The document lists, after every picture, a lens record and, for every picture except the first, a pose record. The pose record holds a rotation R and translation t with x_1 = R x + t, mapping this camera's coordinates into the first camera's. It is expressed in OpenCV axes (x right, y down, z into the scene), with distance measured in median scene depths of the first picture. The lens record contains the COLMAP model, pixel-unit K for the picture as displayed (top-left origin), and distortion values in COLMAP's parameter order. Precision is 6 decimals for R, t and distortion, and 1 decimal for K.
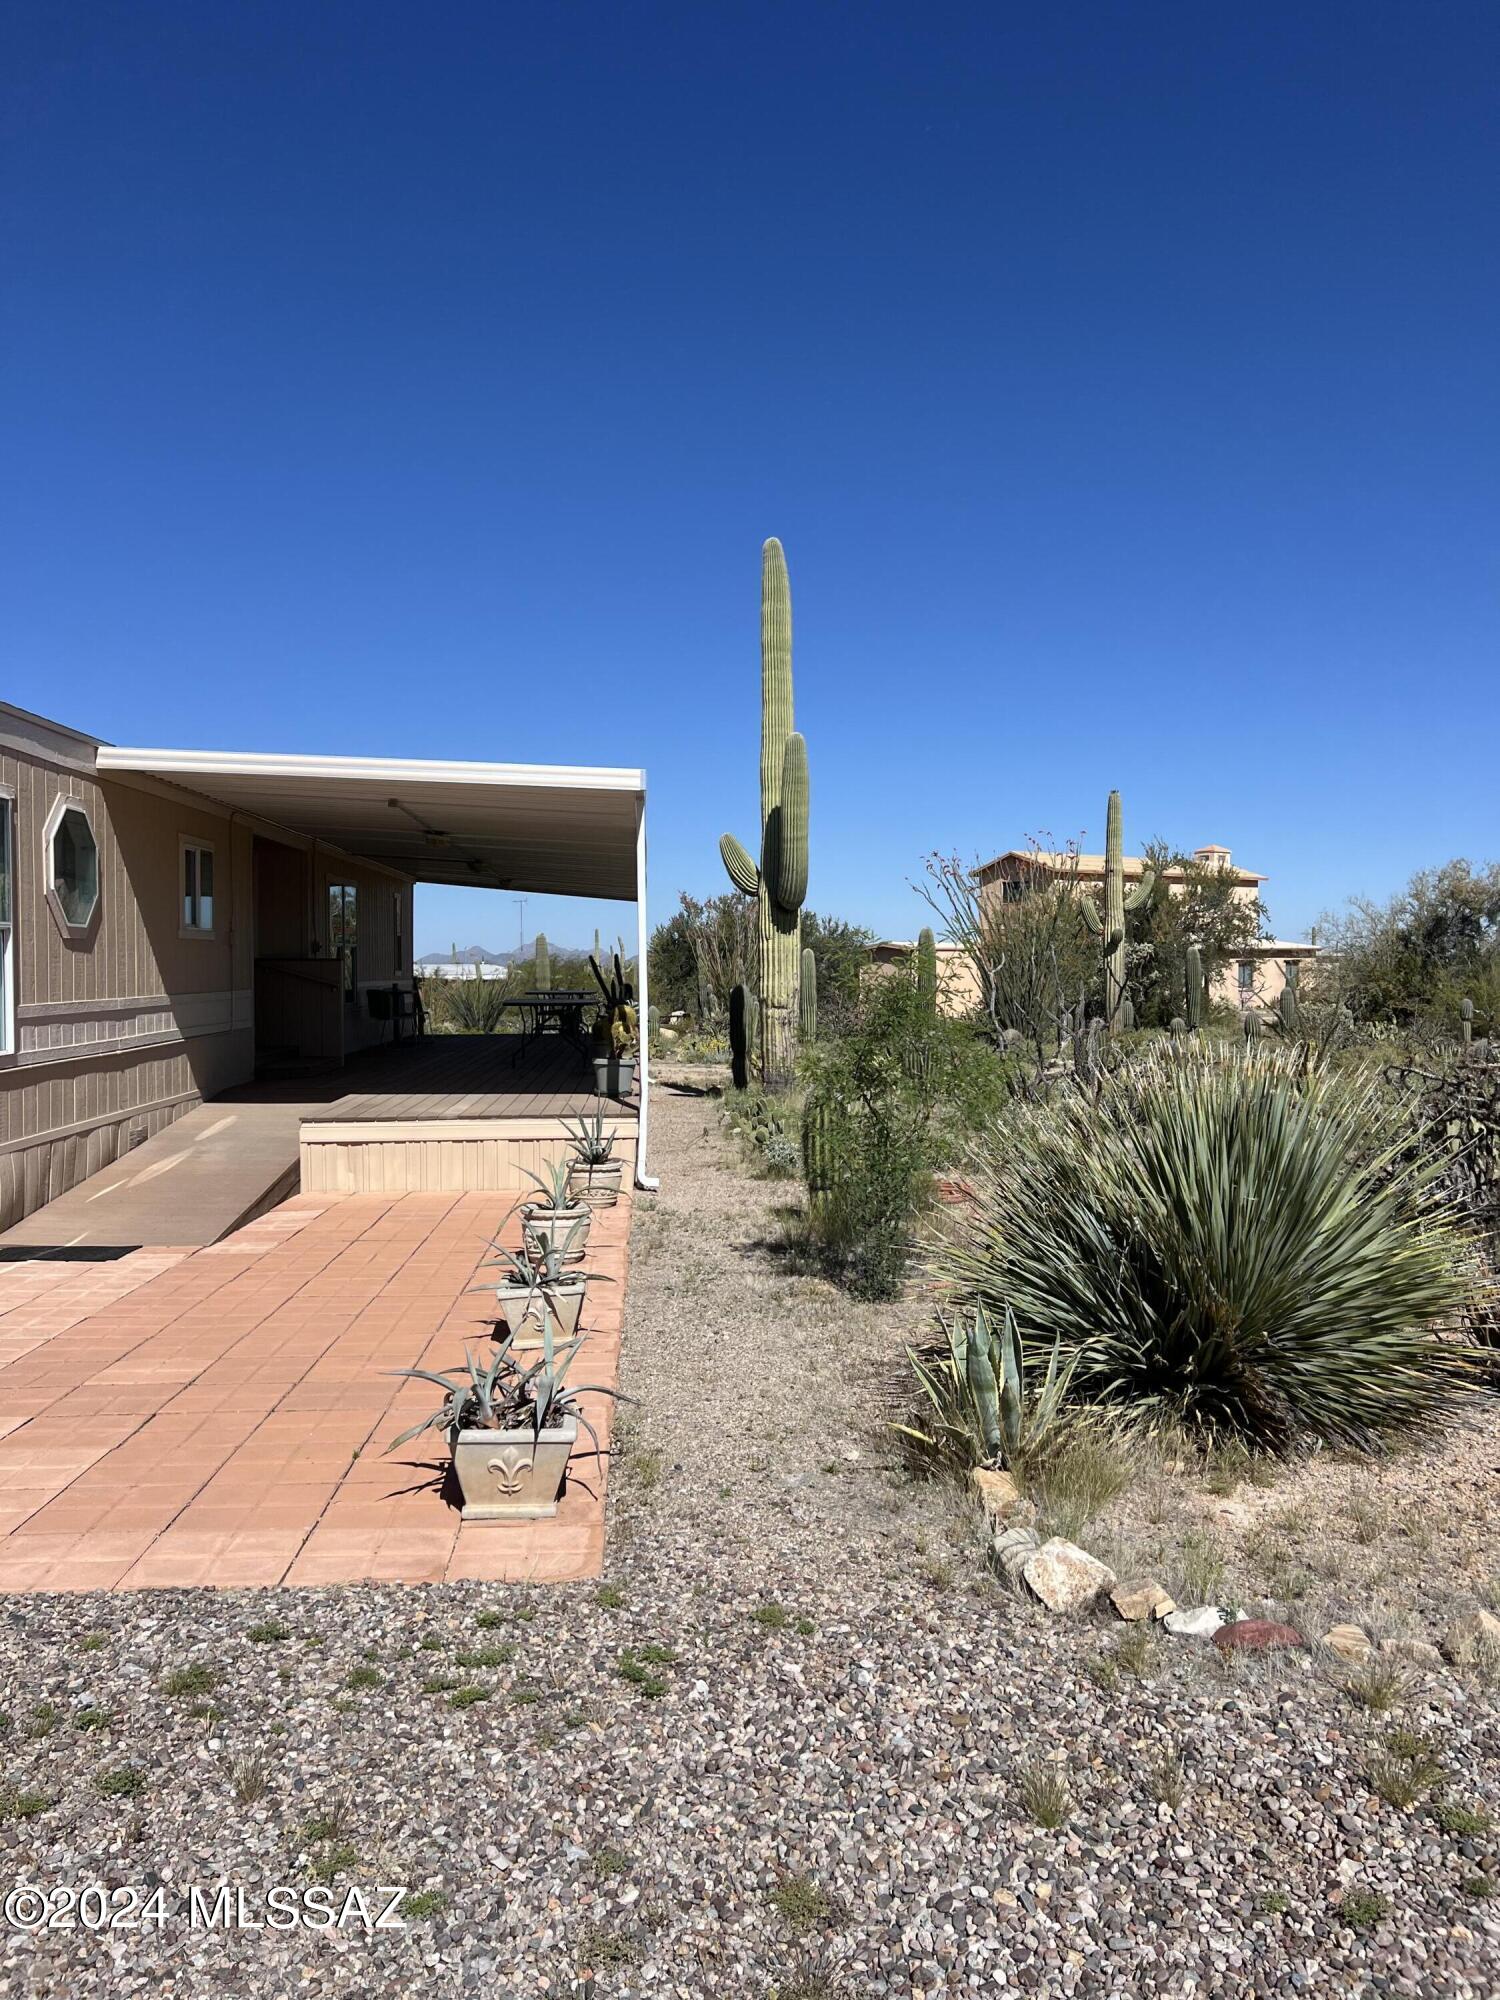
lens RADIAL K [[1499.7, 0, 766.8], [0, 1499.7, 998.3], [0, 0, 1]] dist [0.054522, -0.007087]
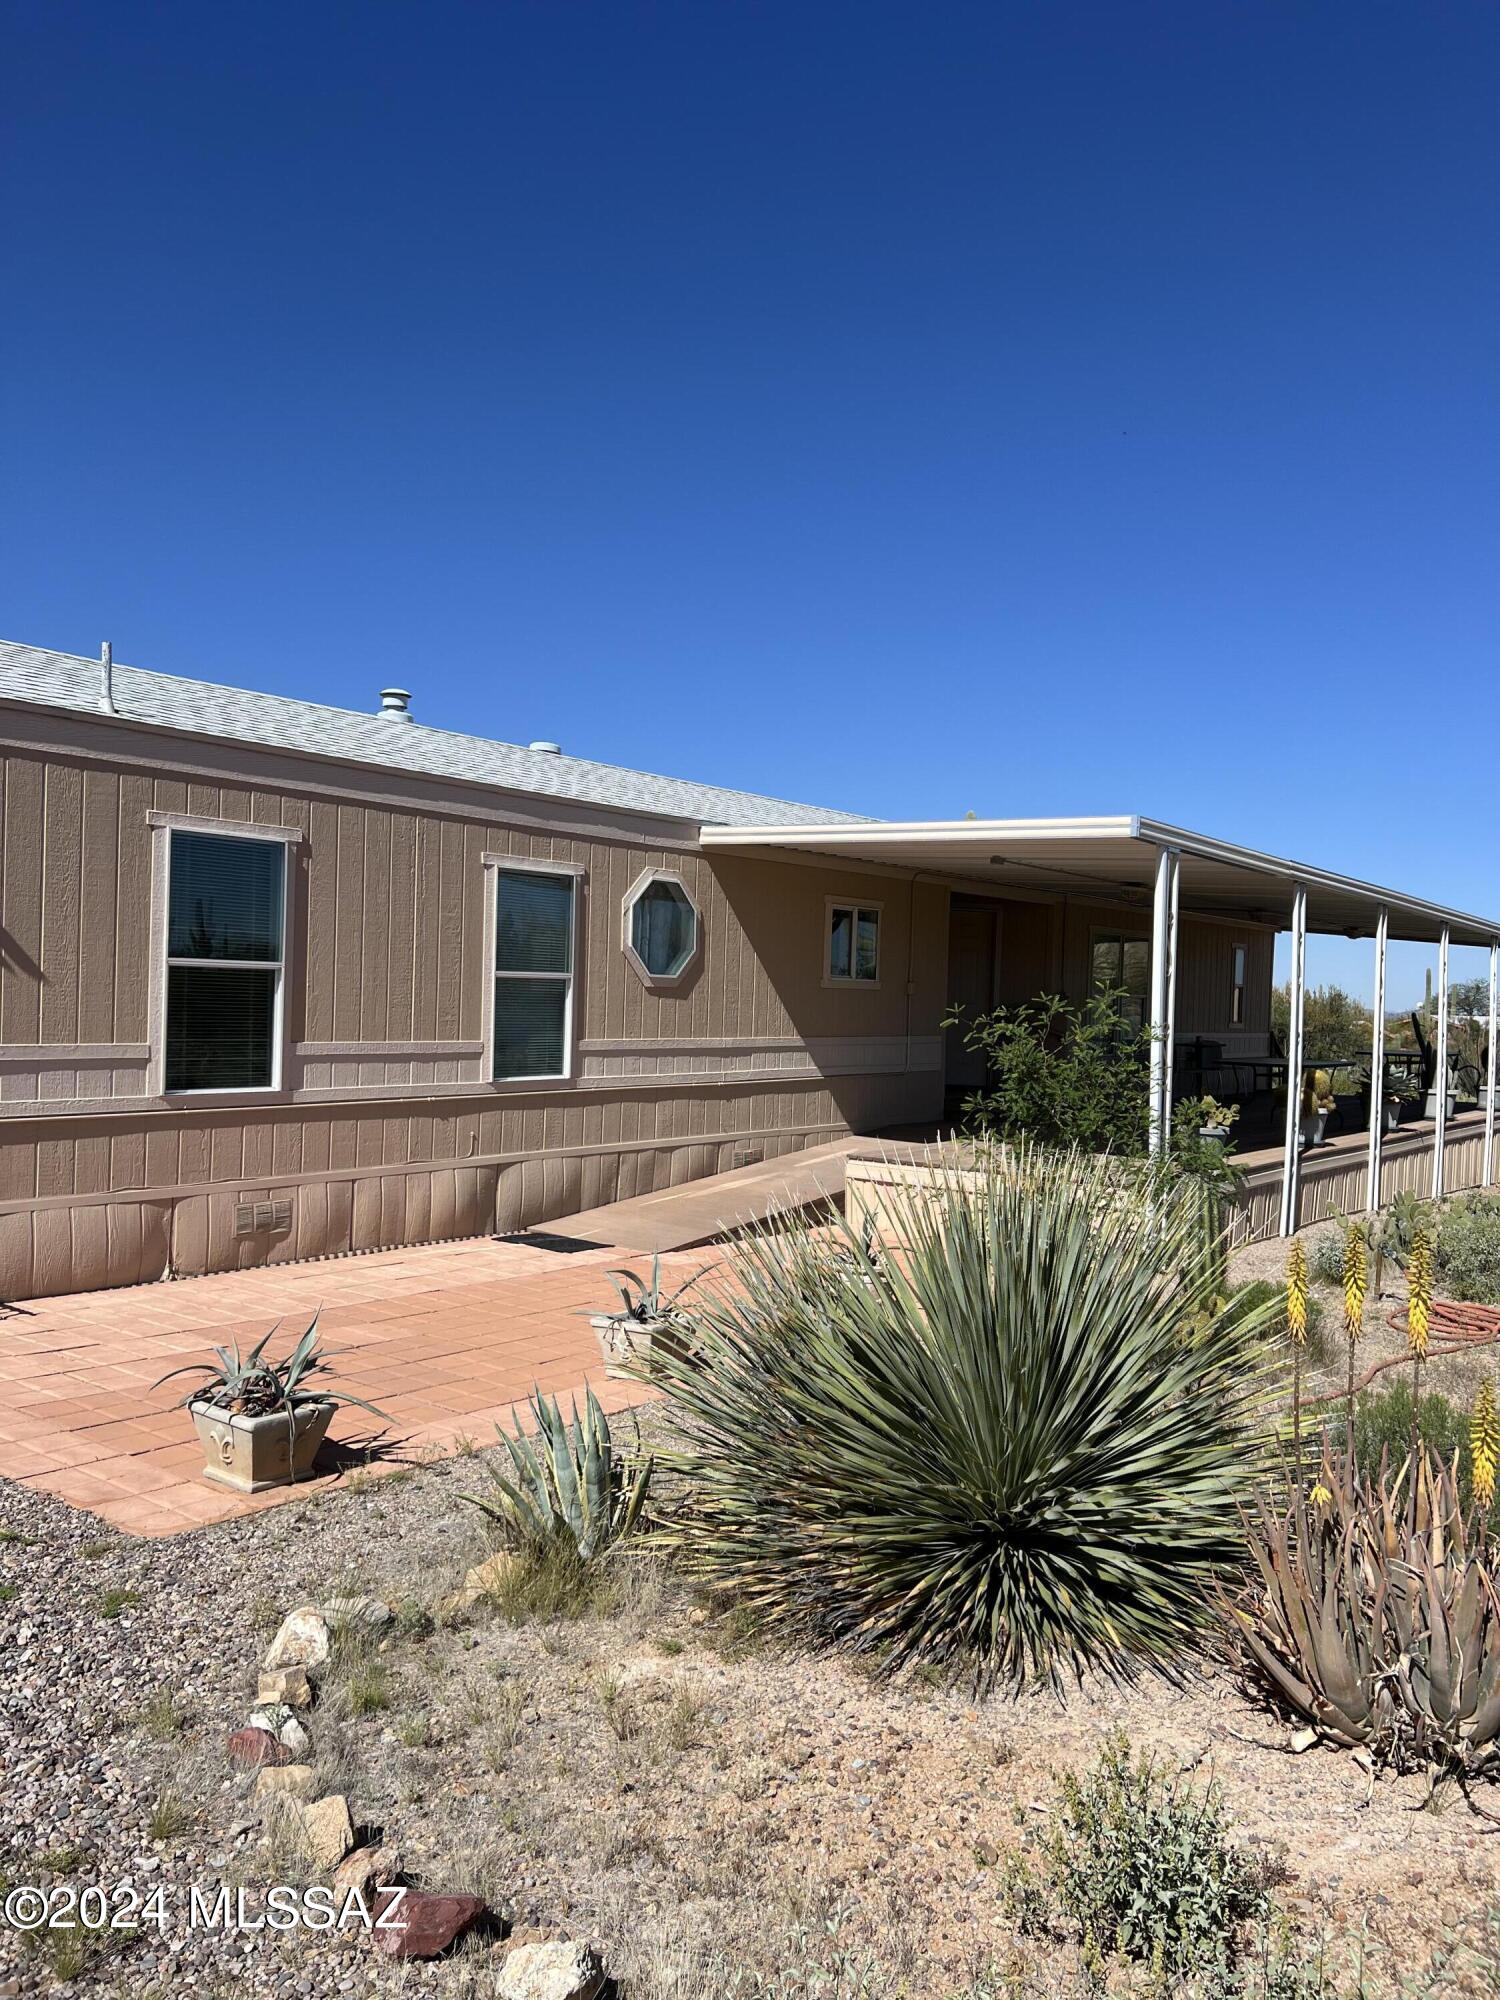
lens RADIAL K [[1499.7, 0, 756.7], [0, 1499.7, 1003.0], [0, 0, 1]] dist [0.054522, -0.007087]
pose [[0.740516, 0.024786, -0.671581, 0.386935], [-0.042864, 0.999027, -0.010394, -0.016937], [0.670670, 0.036484, 0.740858, 0.157445]]
